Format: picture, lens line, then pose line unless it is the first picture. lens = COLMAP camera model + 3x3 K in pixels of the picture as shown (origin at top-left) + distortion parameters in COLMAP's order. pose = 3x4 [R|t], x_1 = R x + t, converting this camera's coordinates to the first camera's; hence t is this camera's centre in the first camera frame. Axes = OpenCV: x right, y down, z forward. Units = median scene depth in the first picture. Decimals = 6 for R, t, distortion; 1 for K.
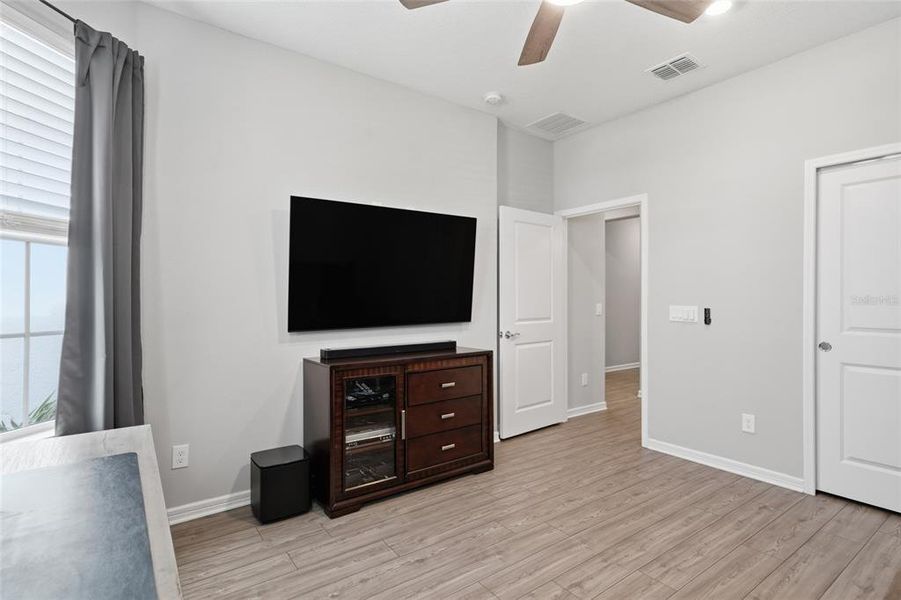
lens RADIAL K [[441.5, 0, 450.5], [0, 441.5, 300.0], [0, 0, 1]] dist [-0.001972, -0.000108]
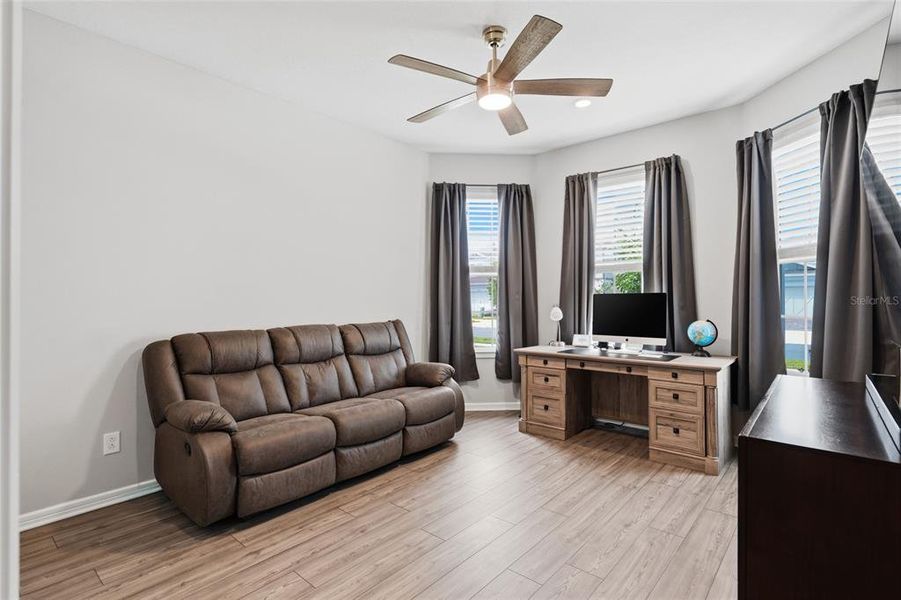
lens RADIAL K [[441.5, 0, 450.5], [0, 441.5, 300.0], [0, 0, 1]] dist [-0.001972, -0.000108]
pose [[-0.973846, 0.005127, -0.227152, 0.646335], [0.004914, 0.999987, 0.001505, 0.000824], [0.227157, 0.000349, -0.973858, 2.039300]]
